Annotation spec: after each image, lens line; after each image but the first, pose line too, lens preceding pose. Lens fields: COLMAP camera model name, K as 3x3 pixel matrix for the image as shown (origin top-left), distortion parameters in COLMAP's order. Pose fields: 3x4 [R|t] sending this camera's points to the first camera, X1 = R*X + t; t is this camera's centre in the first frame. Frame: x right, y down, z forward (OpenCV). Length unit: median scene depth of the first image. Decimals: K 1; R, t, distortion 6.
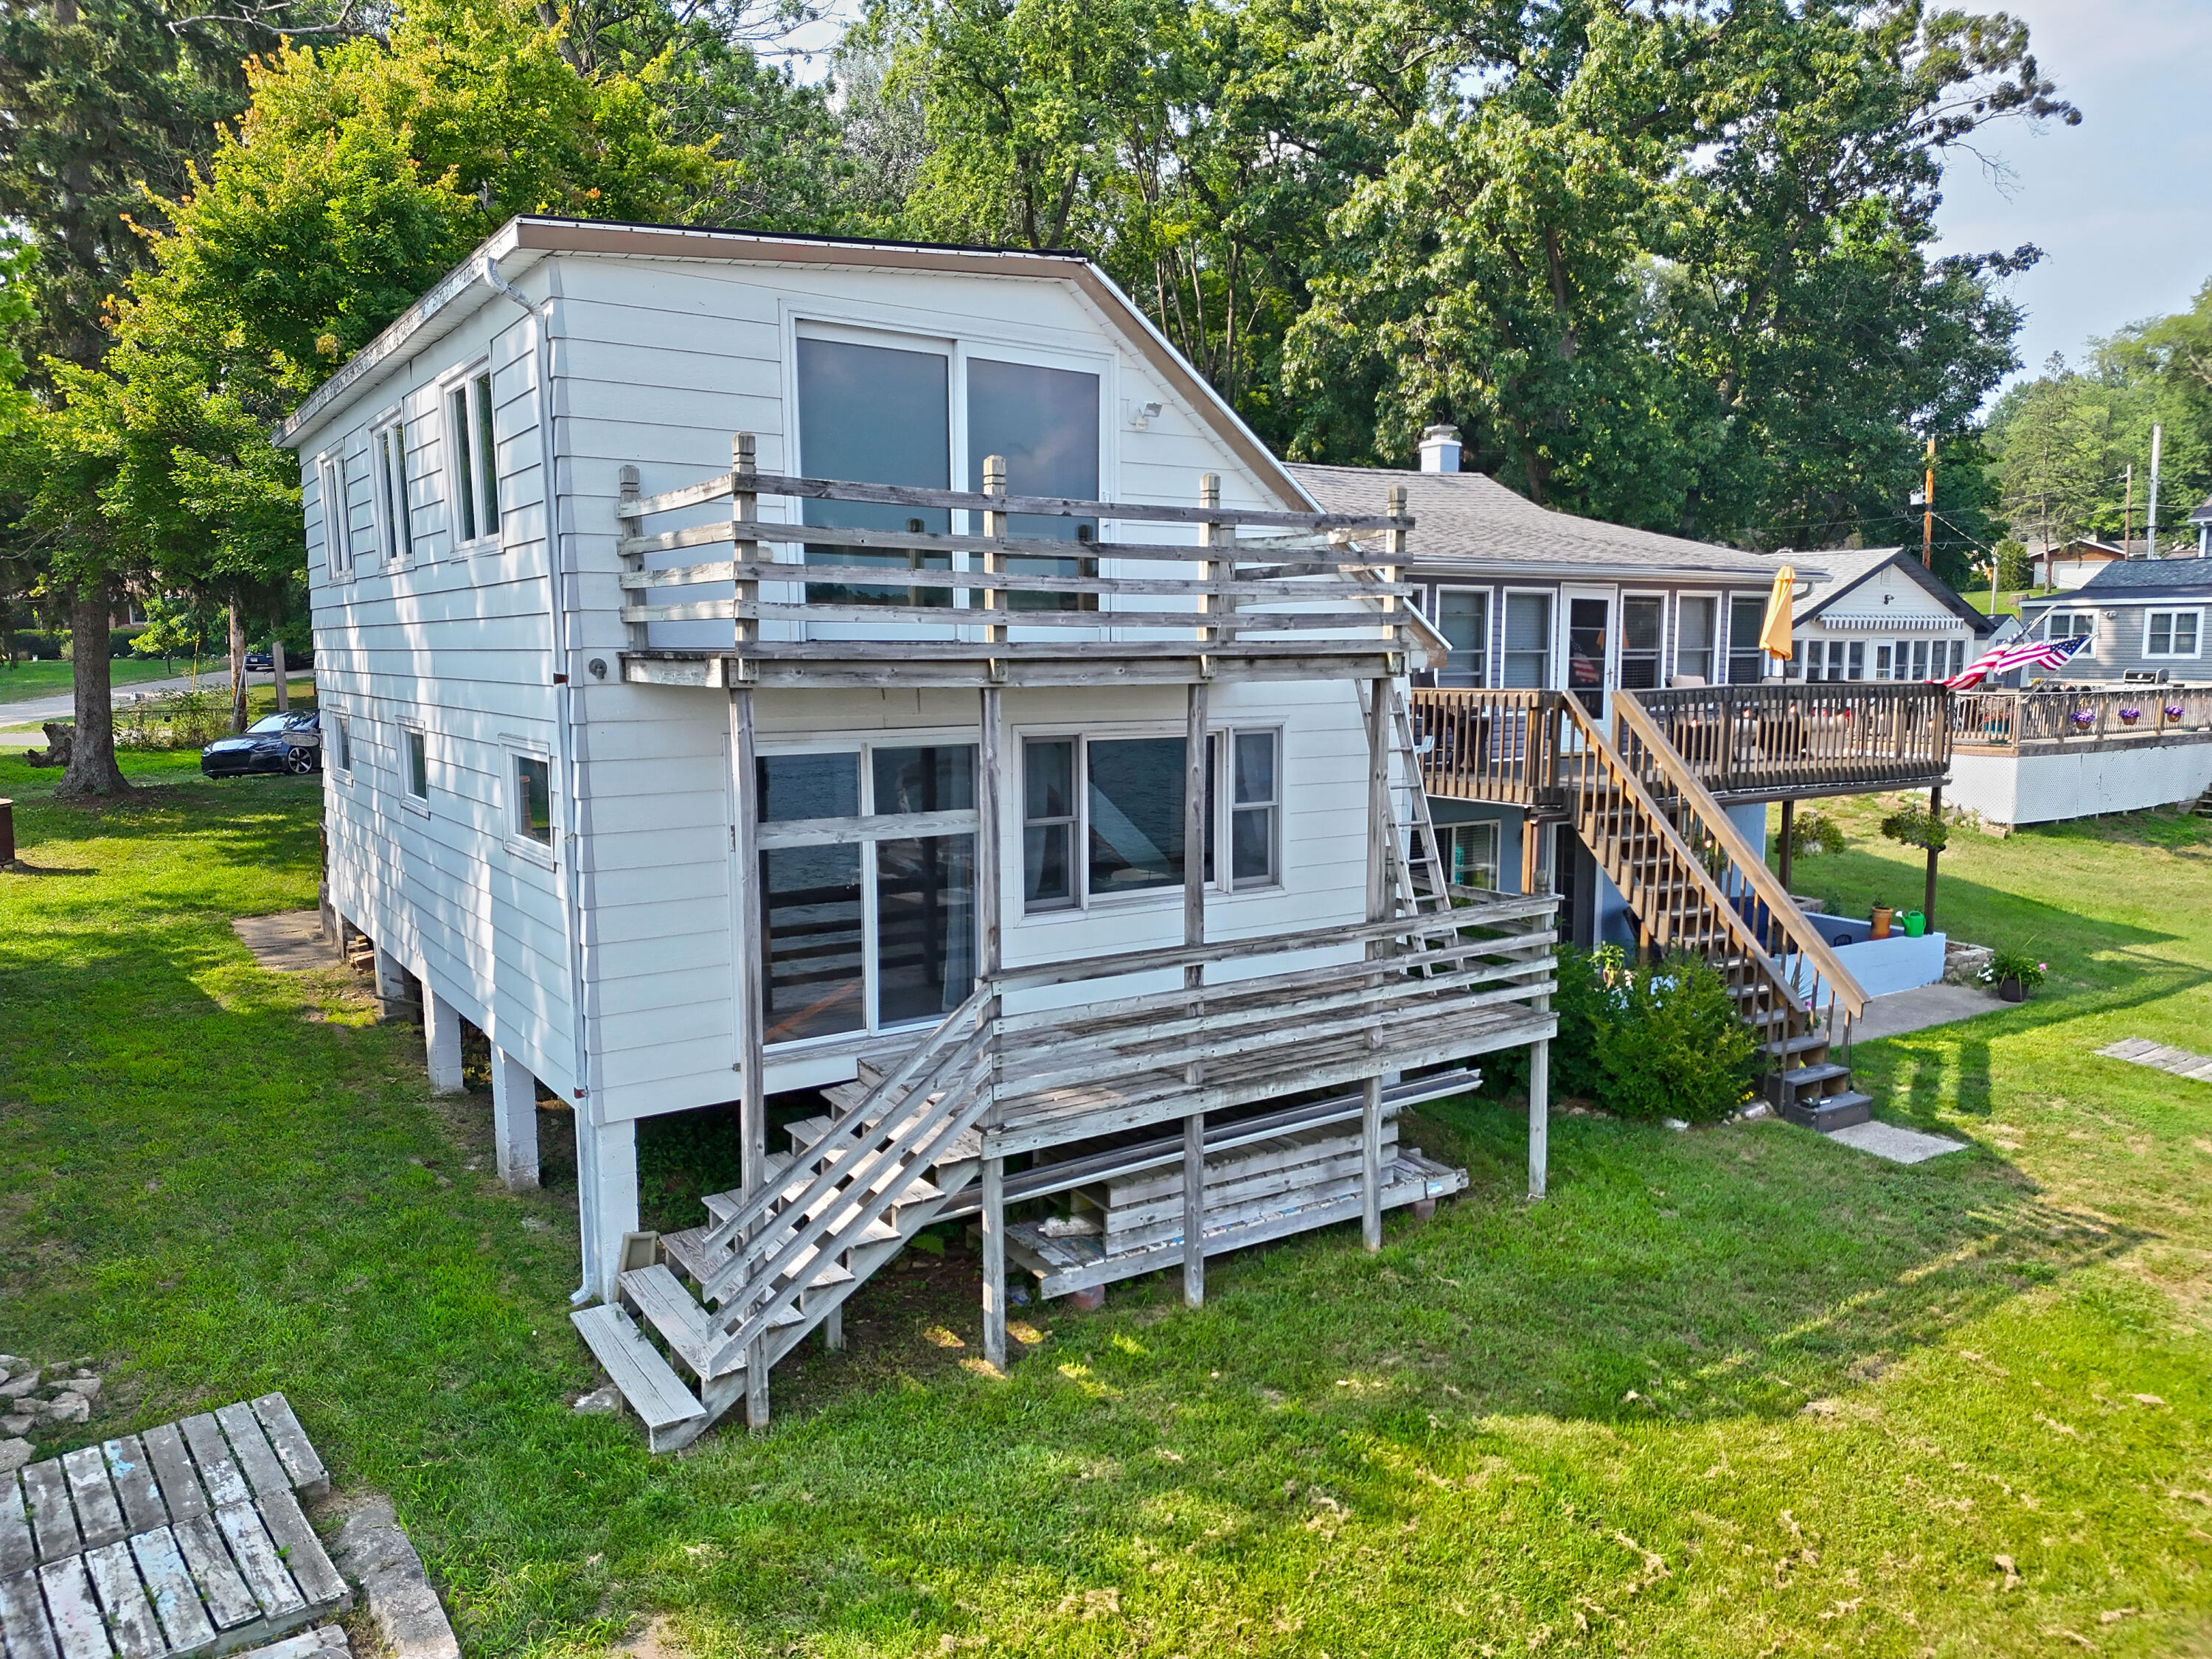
lens RADIAL K [[1543.8, 0, 1103.3], [0, 1543.8, 852.8], [0, 0, 1]] dist [0.007620, -0.006371]
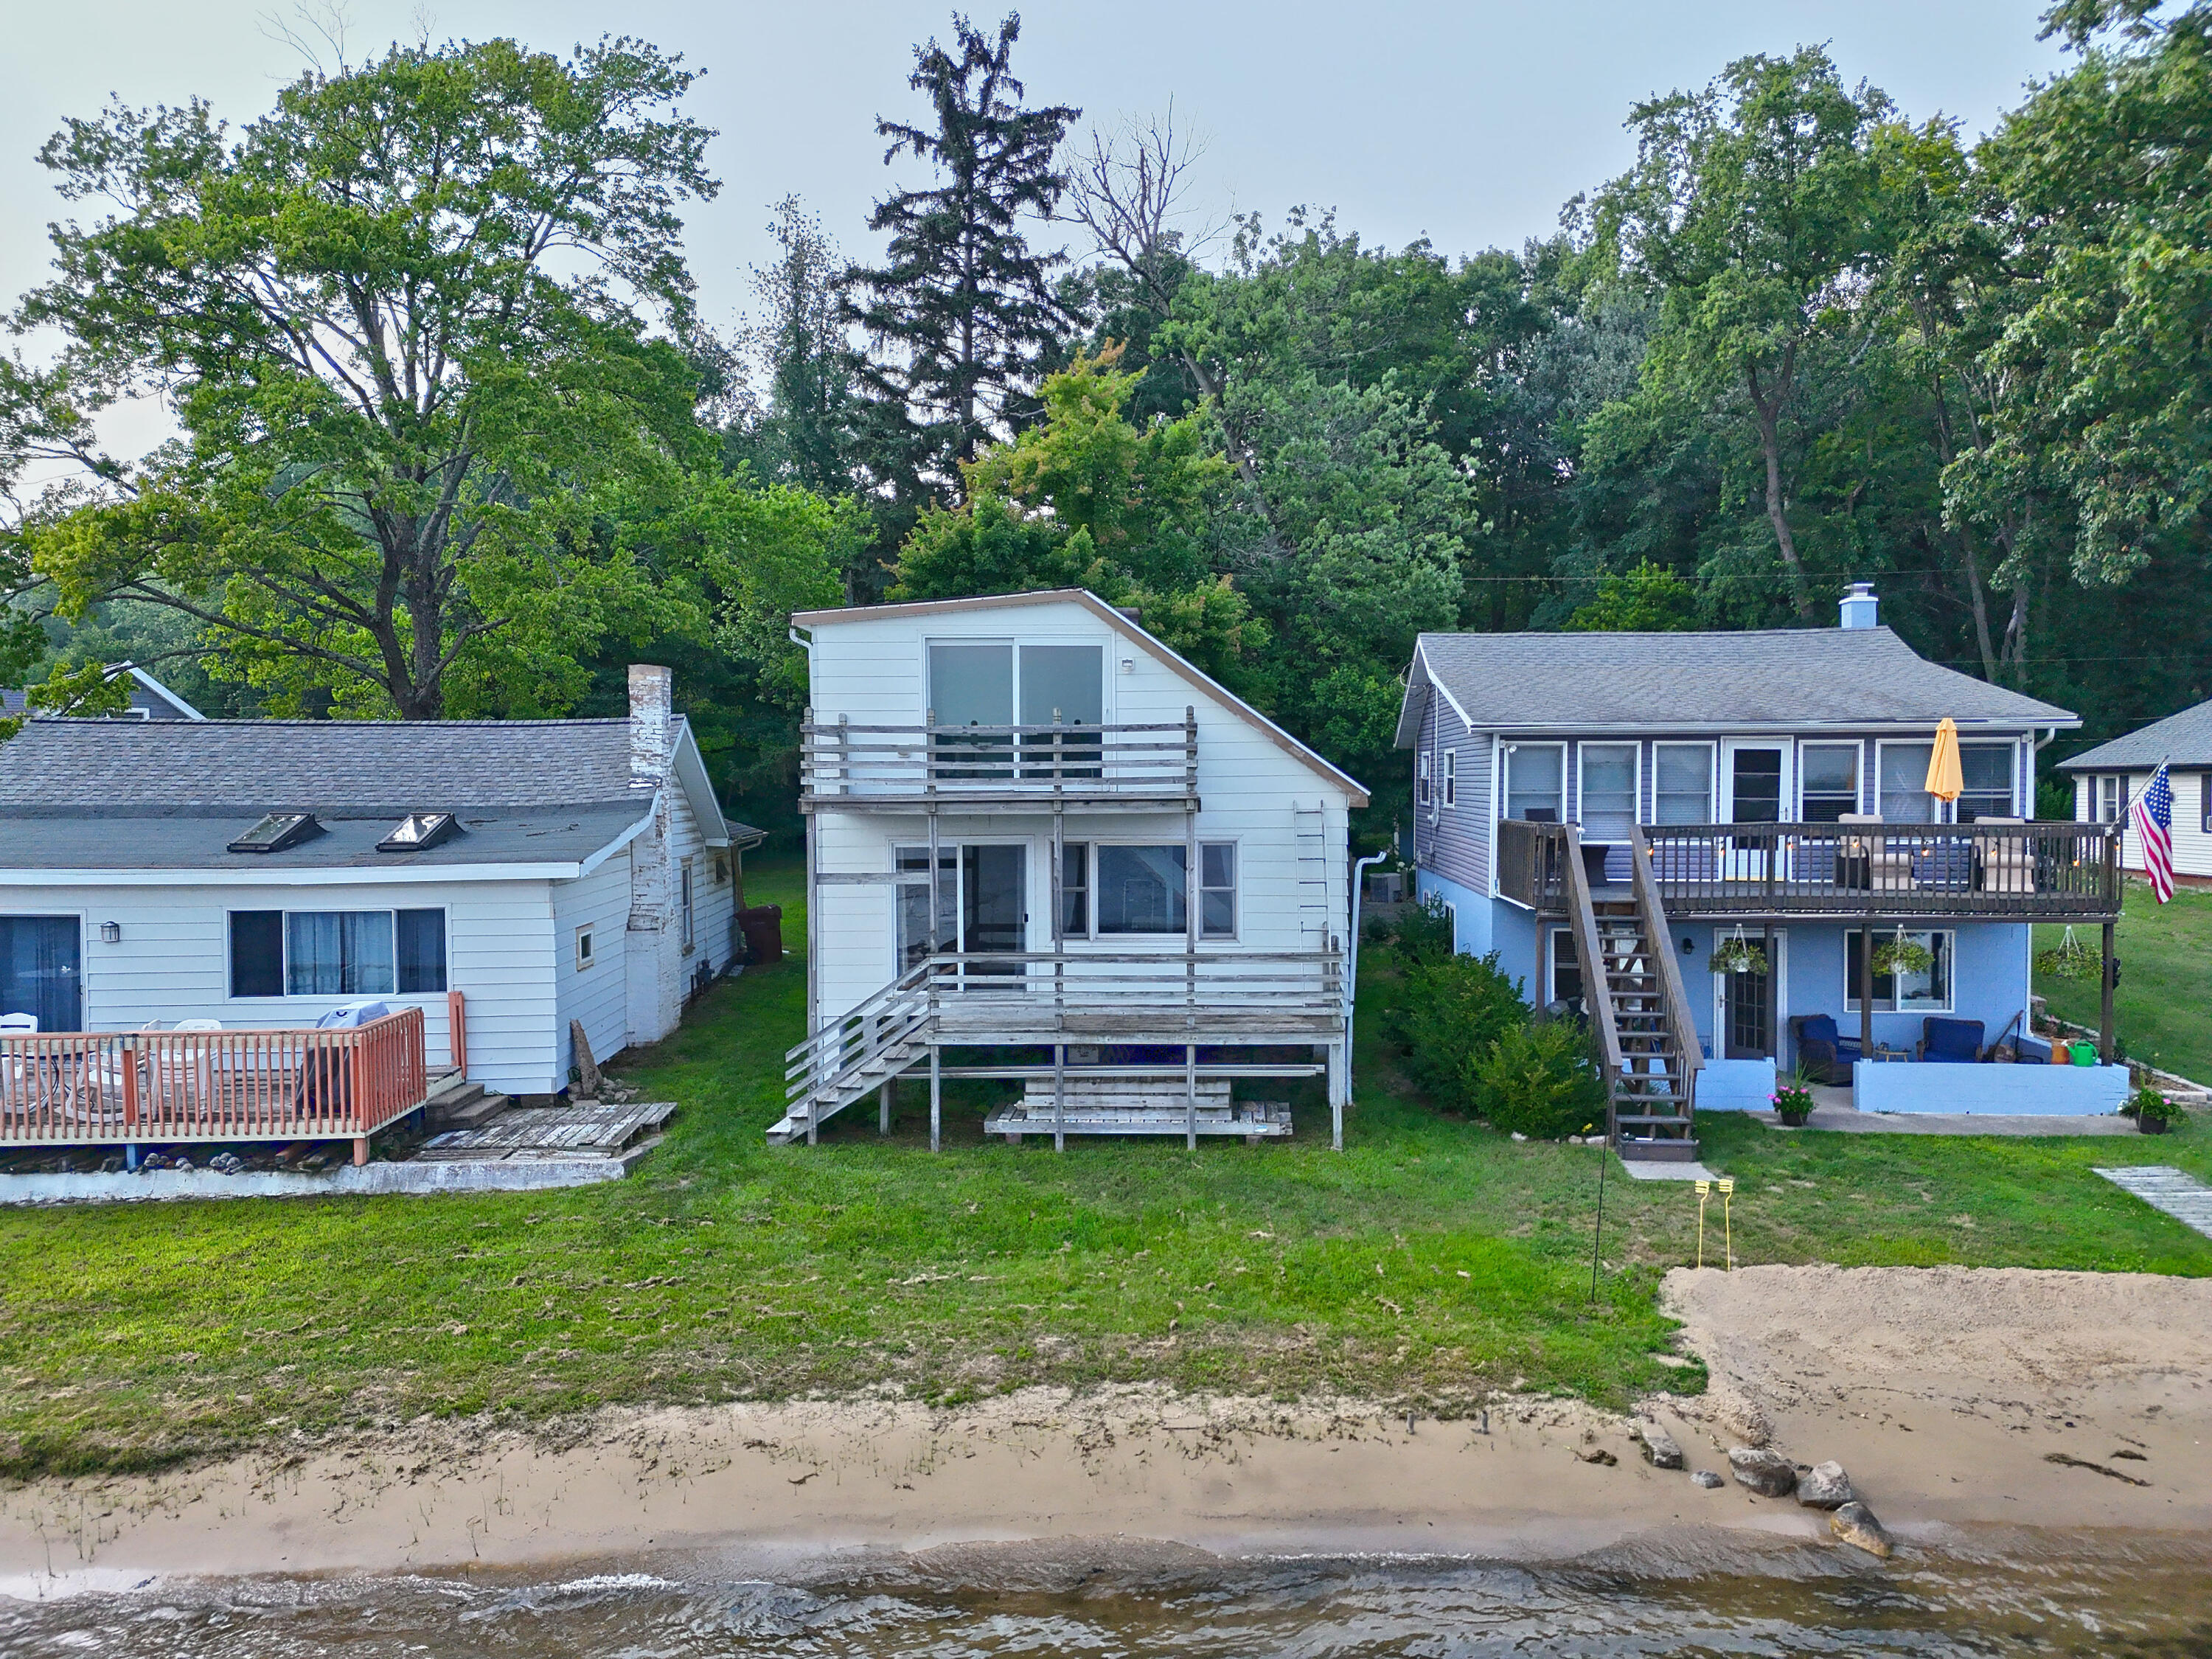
lens RADIAL K [[1543.8, 0, 1096.3], [0, 1543.8, 819.3], [0, 0, 1]] dist [0.007620, -0.006371]
pose [[0.797126, 0.015895, -0.603603, 0.894894], [-0.076049, 0.994336, -0.074247, 0.024416], [0.599004, 0.105087, 0.793820, -0.353094]]
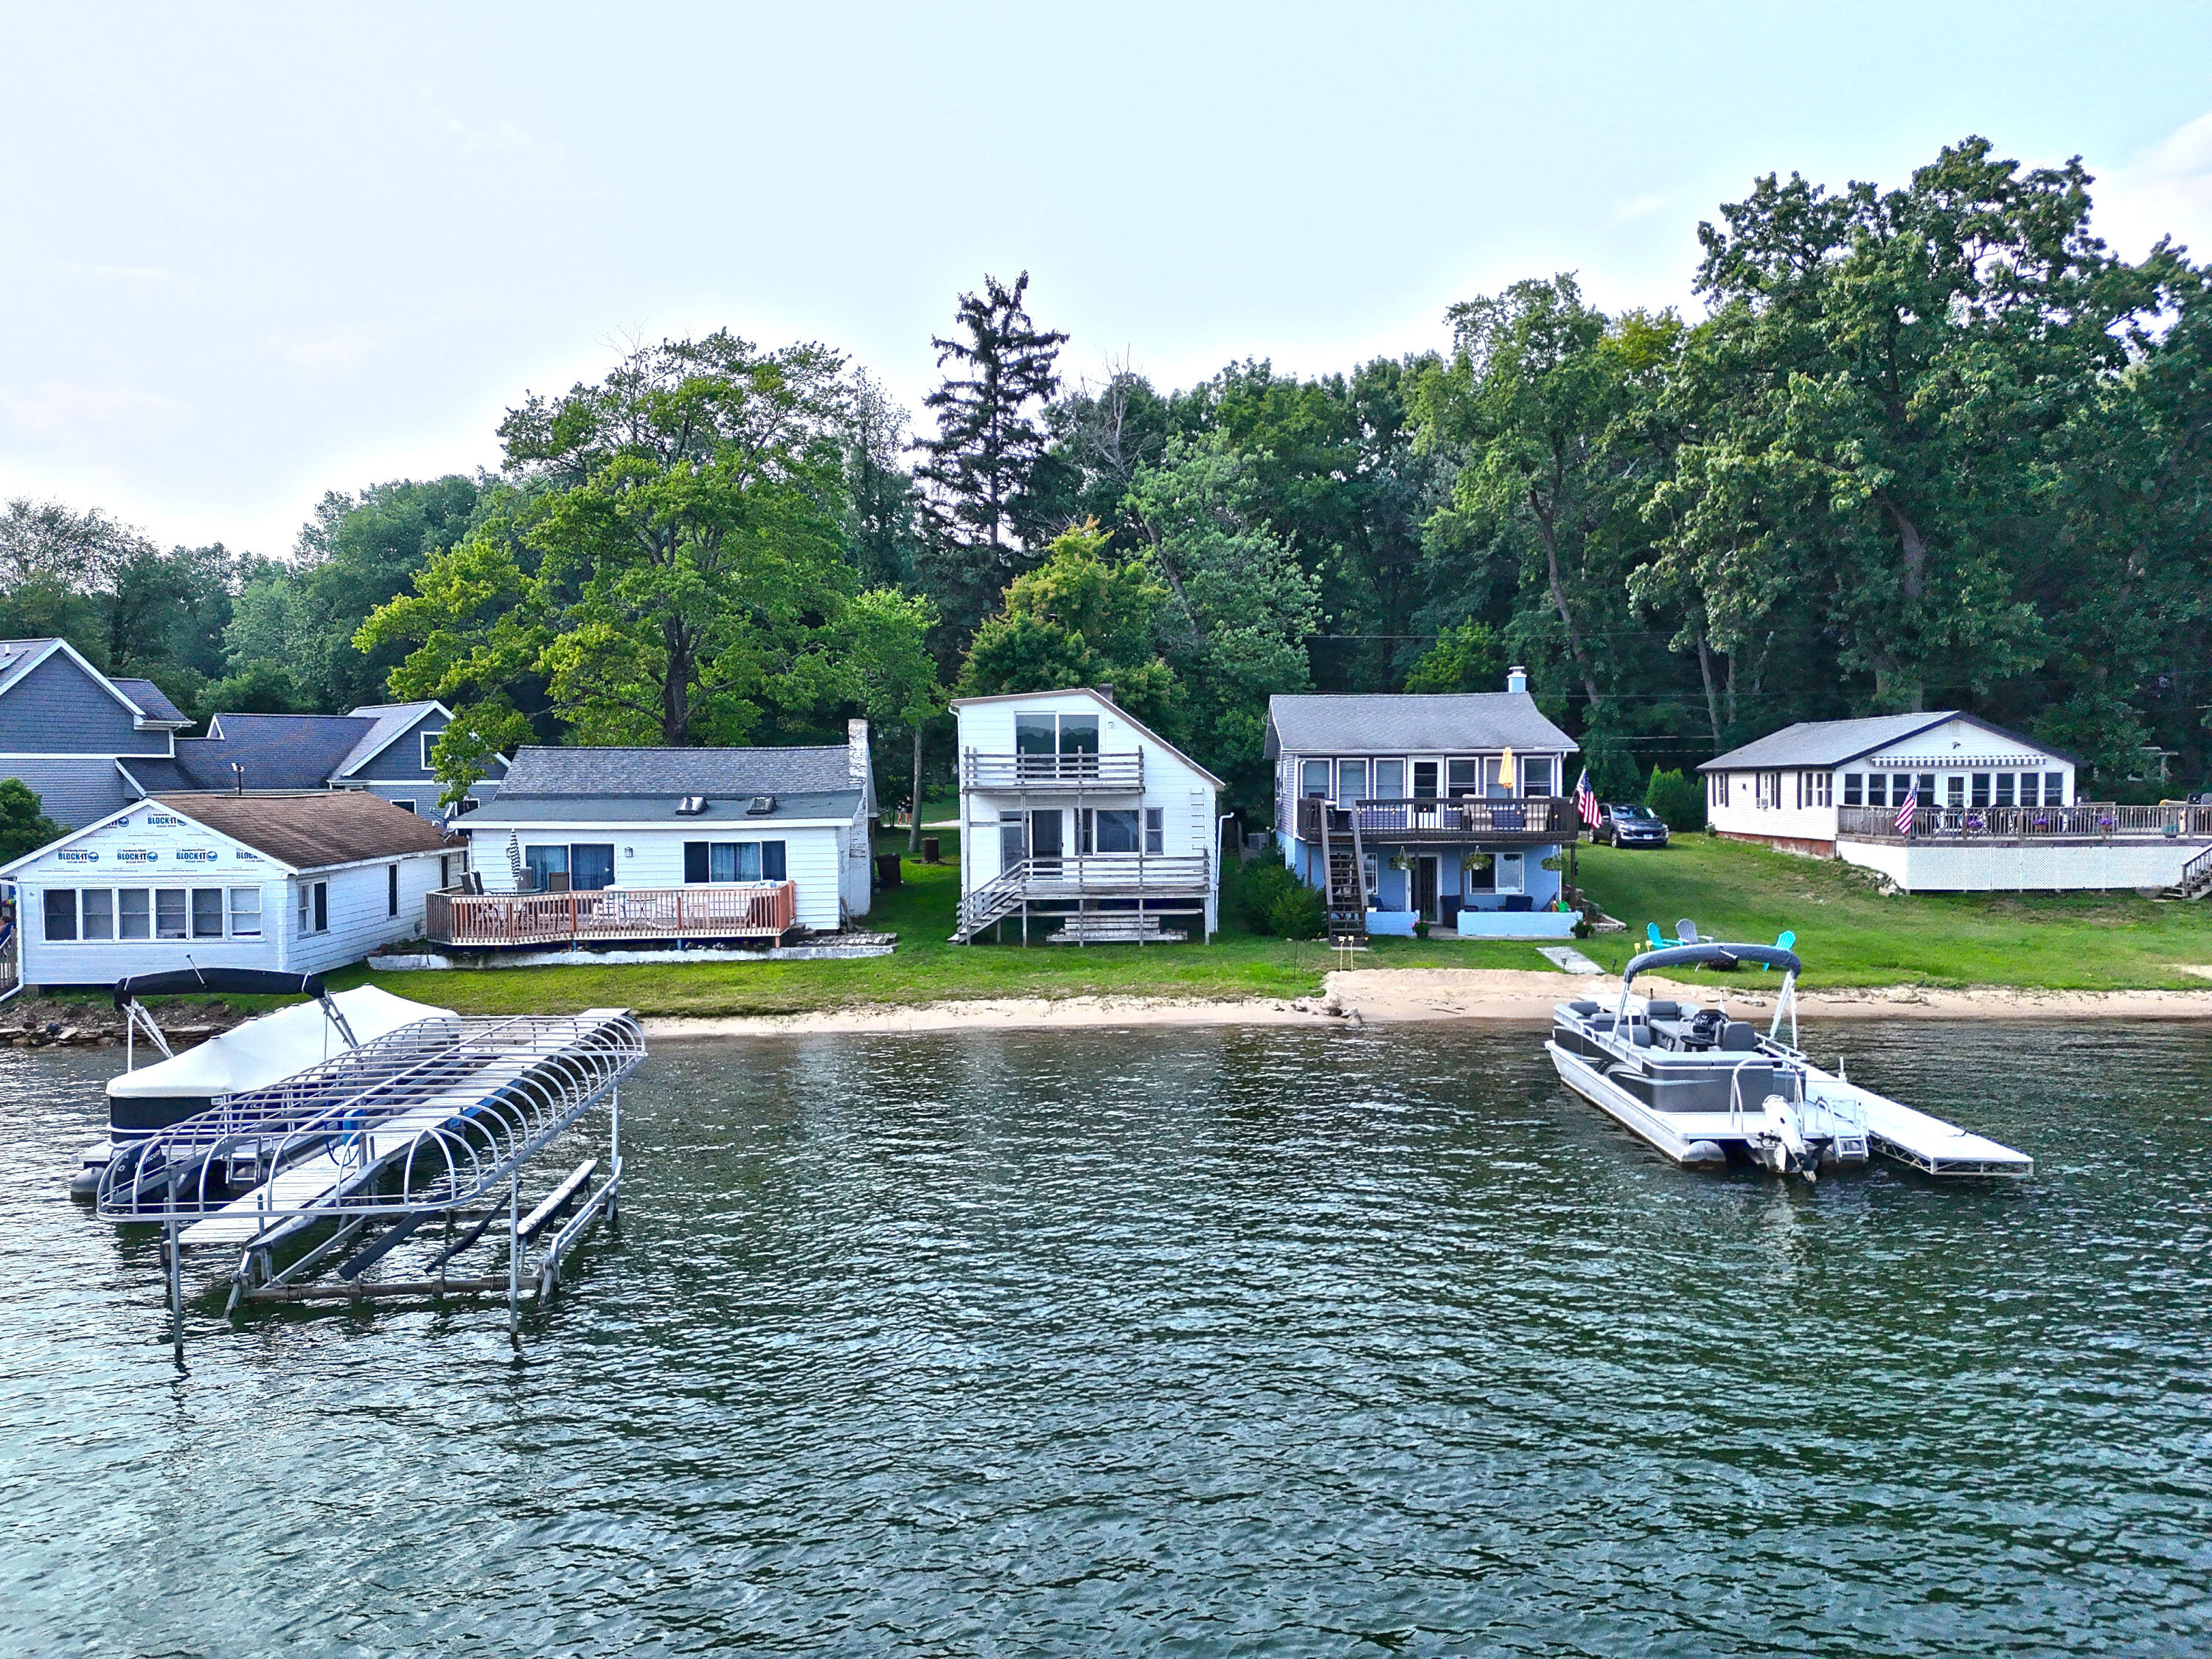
lens RADIAL K [[1543.8, 0, 1108.0], [0, 1543.8, 831.3], [0, 0, 1]] dist [0.007620, -0.006371]
pose [[0.818238, 0.017826, -0.574603, 1.818791], [-0.069630, 0.995234, -0.068278, 0.194973], [0.570647, 0.095877, 0.815579, -1.707575]]
